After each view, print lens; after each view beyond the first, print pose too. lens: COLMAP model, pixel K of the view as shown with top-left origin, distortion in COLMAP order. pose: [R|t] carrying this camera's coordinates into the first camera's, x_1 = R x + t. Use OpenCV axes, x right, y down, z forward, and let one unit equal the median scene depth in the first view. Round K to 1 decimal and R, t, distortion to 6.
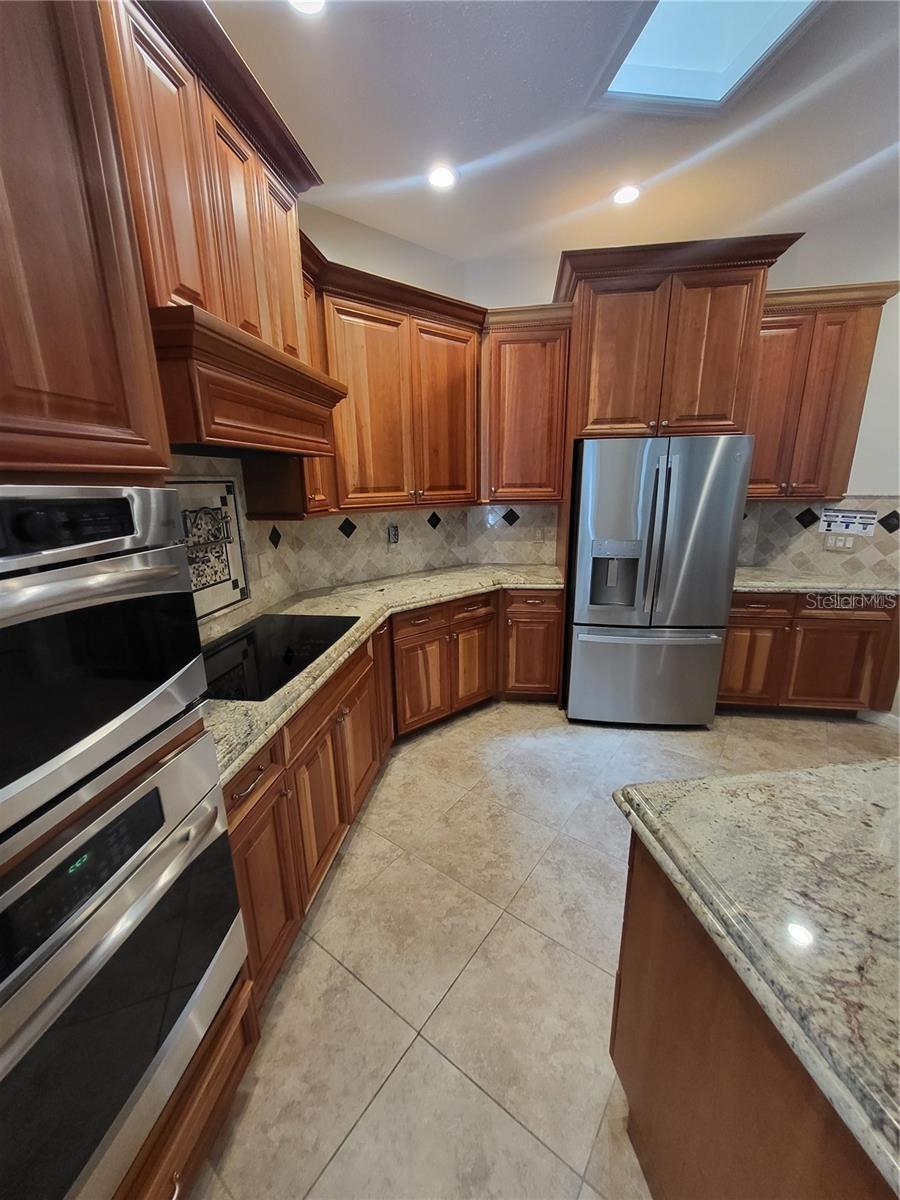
lens RADIAL K [[465.3, 0, 447.8], [0, 465.3, 605.2], [0, 0, 1]] dist [-0.009144, 0.000018]
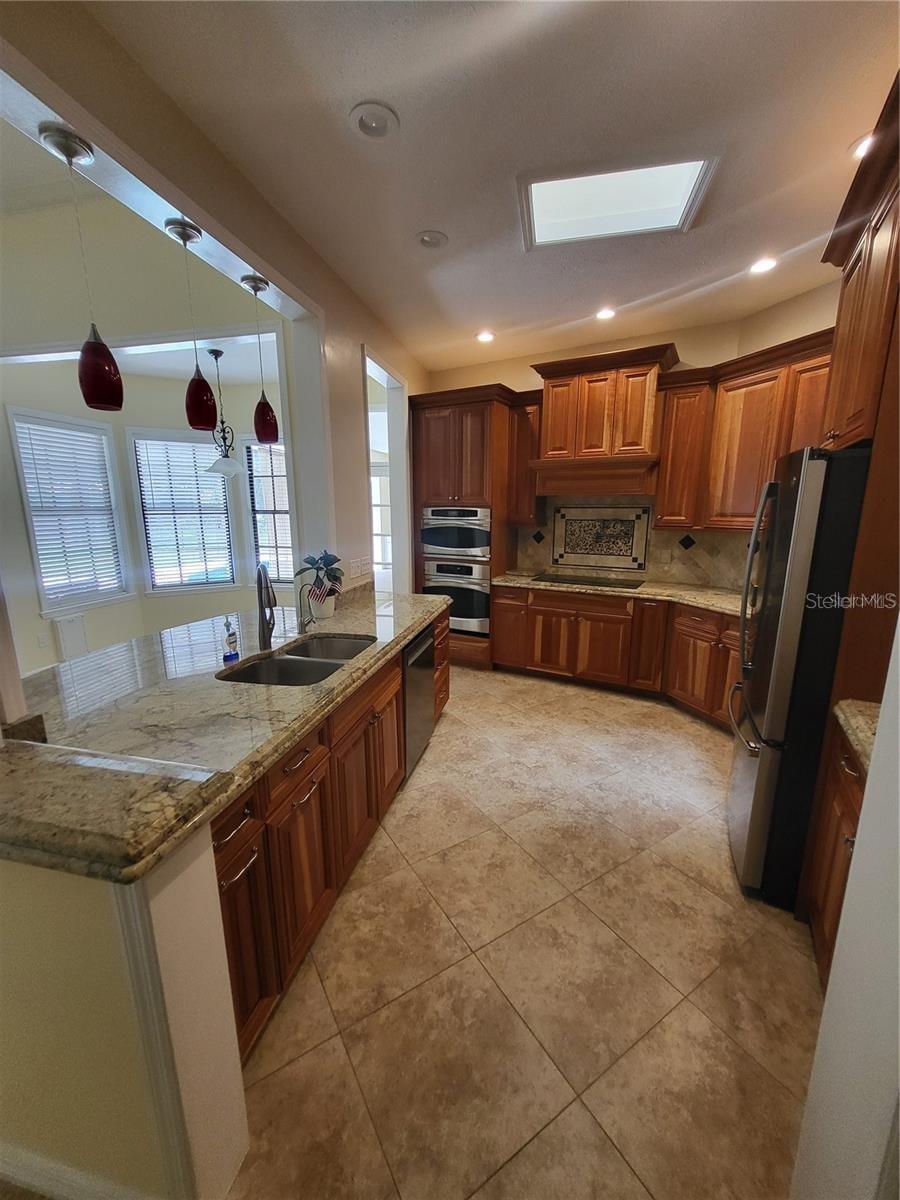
lens RADIAL K [[465.3, 0, 448.8], [0, 465.3, 604.9], [0, 0, 1]] dist [-0.009144, 0.000018]
pose [[-0.363475, 0.198387, -0.910235, 1.462835], [-0.238888, 0.924545, 0.296899, -0.234009], [0.900455, 0.325359, -0.288657, 0.826036]]
